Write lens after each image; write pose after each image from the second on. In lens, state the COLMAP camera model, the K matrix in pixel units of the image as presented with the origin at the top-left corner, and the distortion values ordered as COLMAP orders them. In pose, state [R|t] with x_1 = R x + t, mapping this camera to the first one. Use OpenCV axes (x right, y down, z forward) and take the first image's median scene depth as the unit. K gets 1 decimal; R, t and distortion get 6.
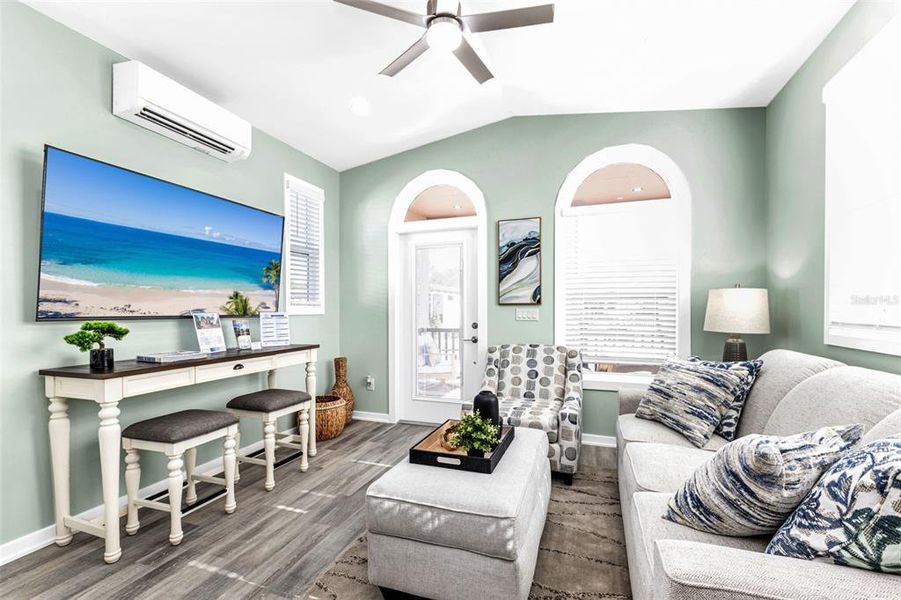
lens RADIAL K [[396.3, 0, 451.5], [0, 396.3, 314.2], [0, 0, 1]] dist [0.001426, -0.000087]
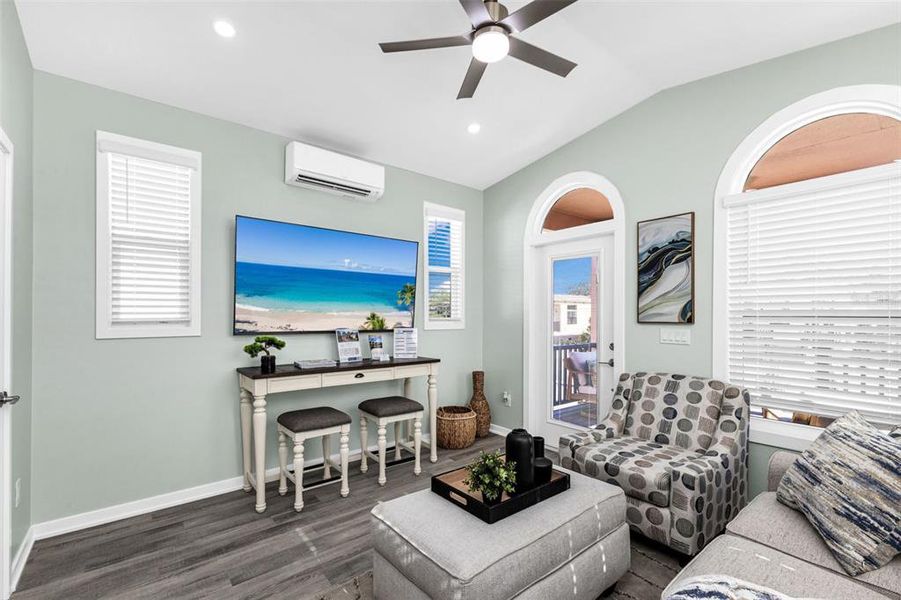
lens RADIAL K [[400.5, 0, 450.2], [0, 400.5, 318.0], [0, 0, 1]] dist [0.002099, -0.005051]
pose [[0.852103, 0.008472, -0.523305, 0.300674], [-0.011490, 0.999931, -0.002520, -0.037688], [0.523247, 0.008160, 0.852142, 0.106981]]
